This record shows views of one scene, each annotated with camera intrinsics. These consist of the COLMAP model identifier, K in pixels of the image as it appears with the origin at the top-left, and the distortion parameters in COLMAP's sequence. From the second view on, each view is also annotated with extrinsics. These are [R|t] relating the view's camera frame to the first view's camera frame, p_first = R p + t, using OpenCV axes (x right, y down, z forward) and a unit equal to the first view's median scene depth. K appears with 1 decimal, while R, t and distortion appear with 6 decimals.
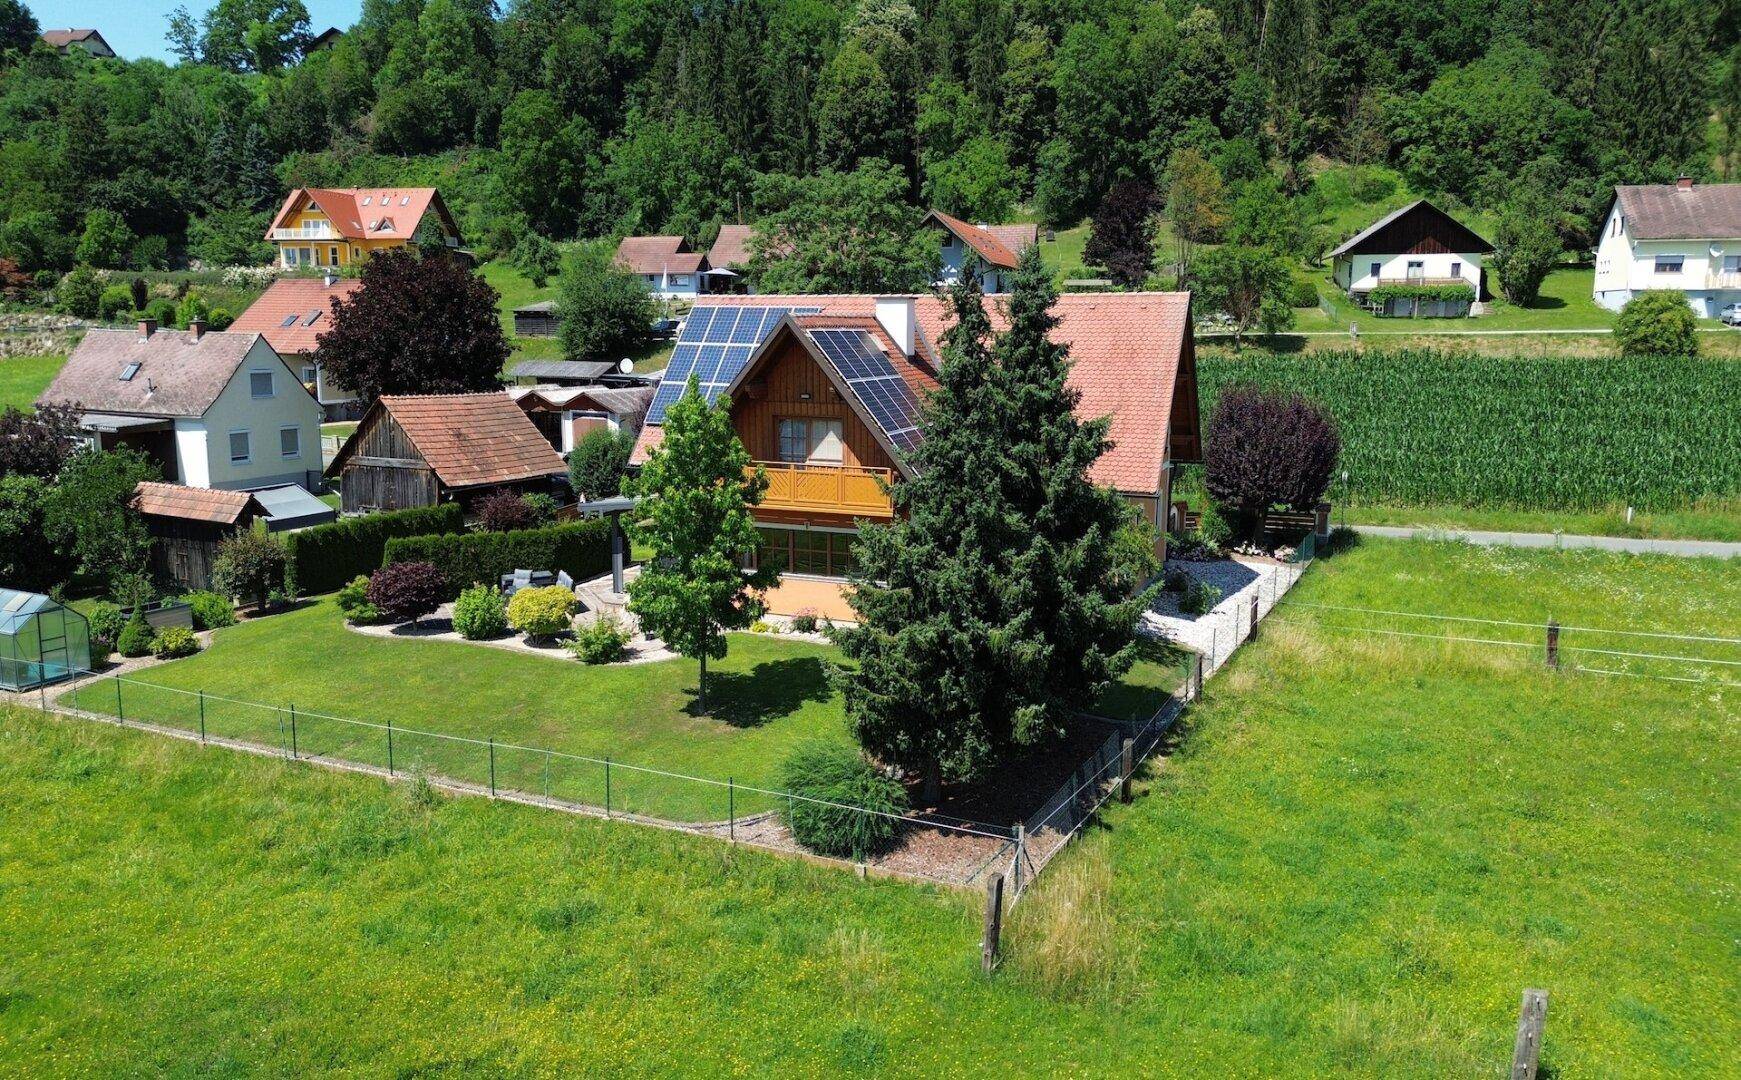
lens RADIAL K [[1265.1, 0, 870.5], [0, 1265.1, 540.0], [0, 0, 1]] dist [0.053242, -0.043274]
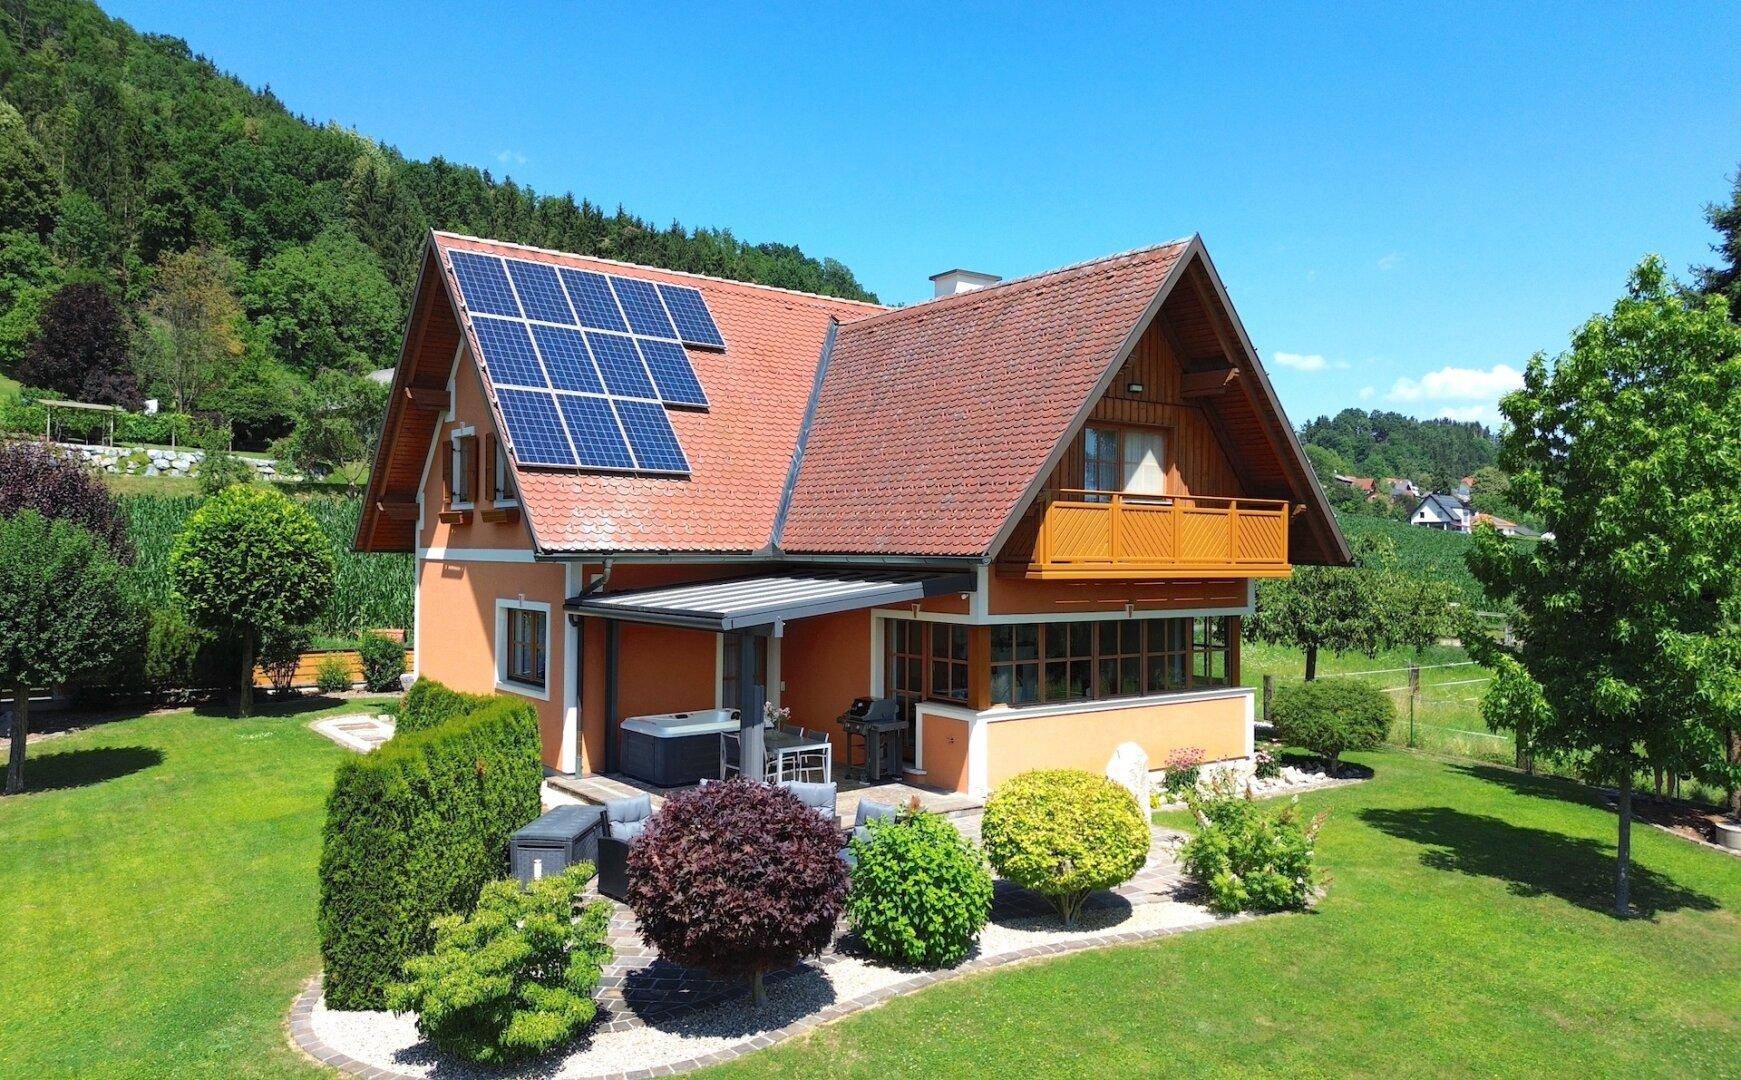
lens RADIAL K [[1265.1, 0, 870.5], [0, 1265.1, 540.0], [0, 0, 1]] dist [0.053242, -0.043274]
pose [[0.504589, 0.011607, 0.863282, -0.148564], [0.138982, 0.985777, -0.094489, -0.001194], [-0.852100, 0.167659, 0.495799, 0.196588]]
